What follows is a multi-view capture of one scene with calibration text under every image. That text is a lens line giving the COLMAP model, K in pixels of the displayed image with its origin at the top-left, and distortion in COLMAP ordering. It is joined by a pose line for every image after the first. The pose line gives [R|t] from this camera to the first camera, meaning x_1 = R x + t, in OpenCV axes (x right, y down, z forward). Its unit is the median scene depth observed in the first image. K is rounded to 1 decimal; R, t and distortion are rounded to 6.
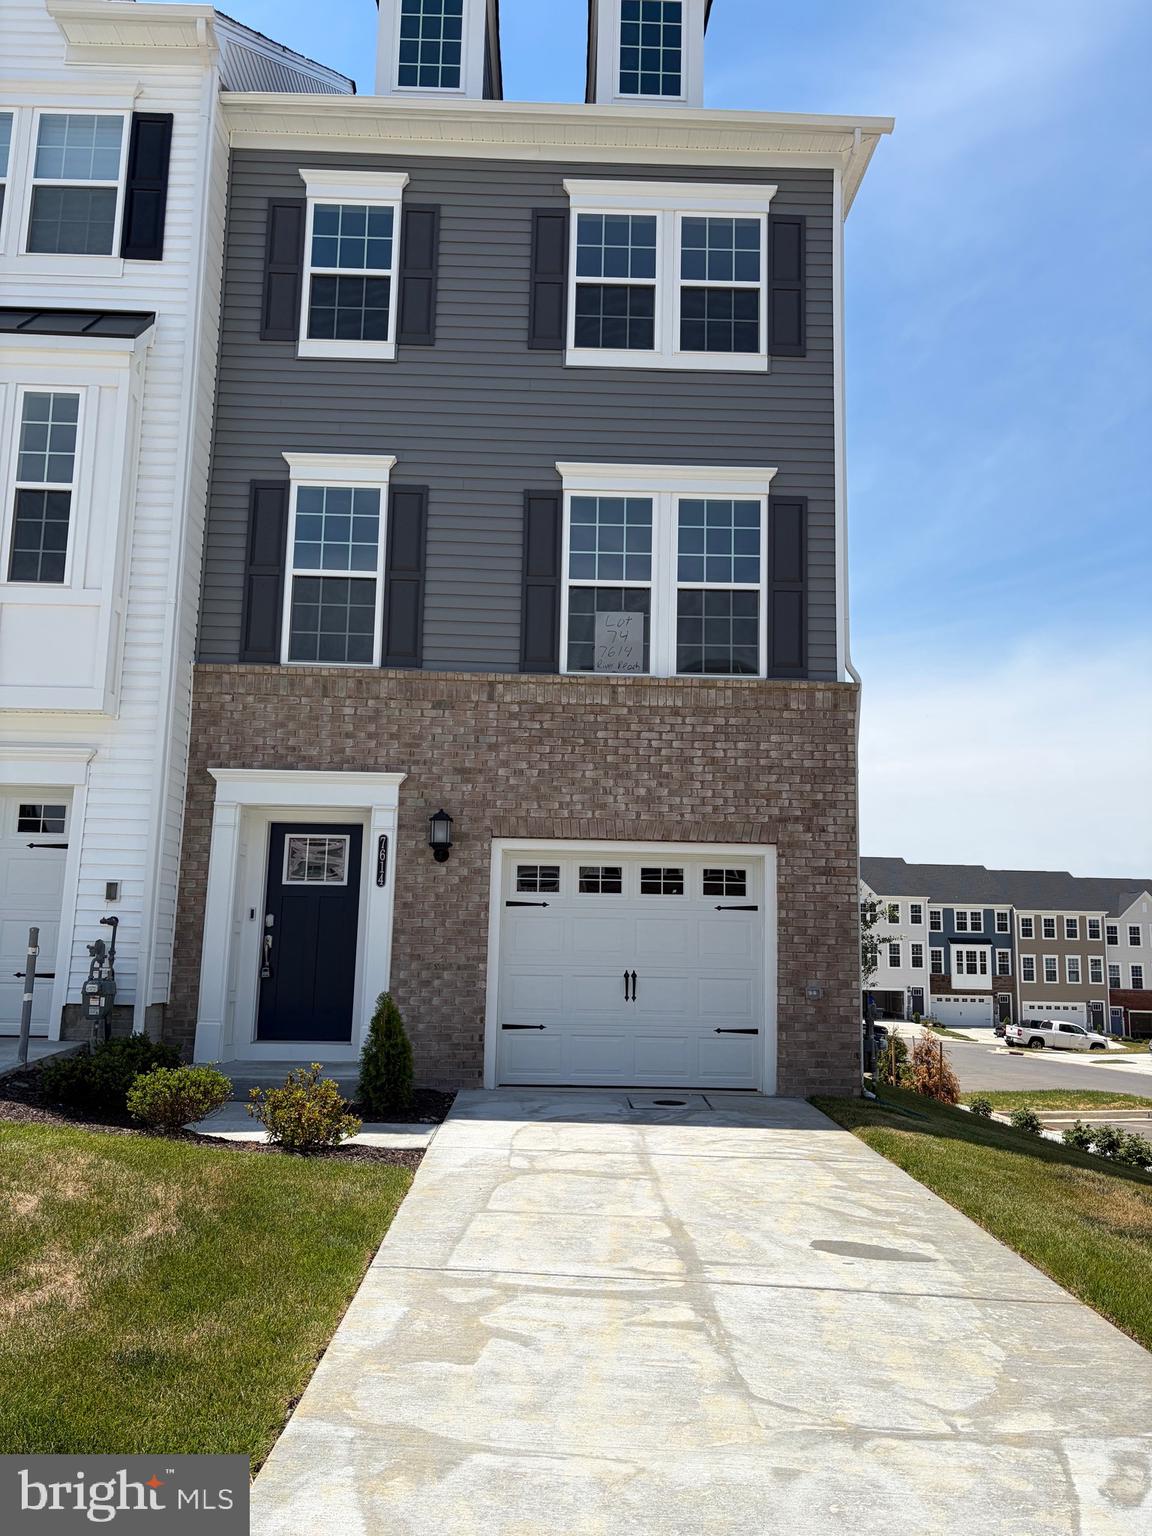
lens RADIAL K [[1166.2, 0, 578.8], [0, 1166.2, 757.1], [0, 0, 1]] dist [0.014534, -0.040108]
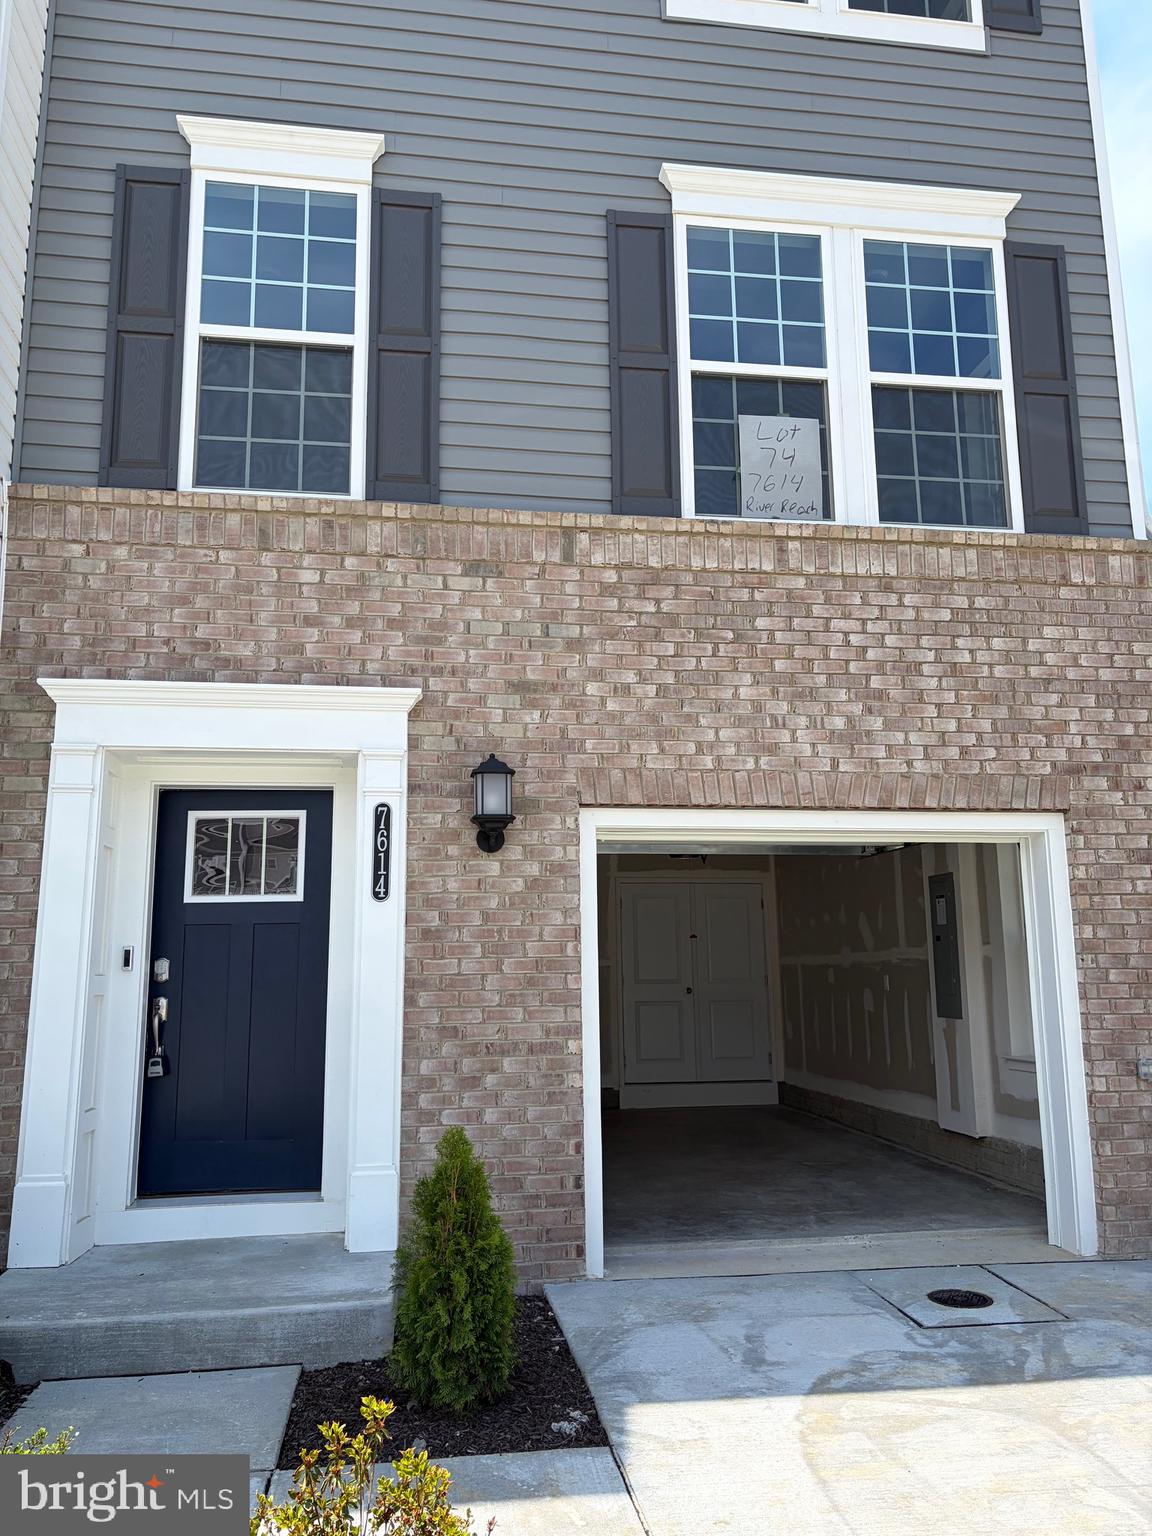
lens RADIAL K [[1166.2, 0, 565.0], [0, 1166.2, 767.5], [0, 0, 1]] dist [0.014534, -0.040108]
pose [[0.993838, -0.010484, 0.110345, -0.140102], [0.012411, 0.999782, -0.016797, 0.059094], [-0.110145, 0.018063, 0.993751, 0.451456]]
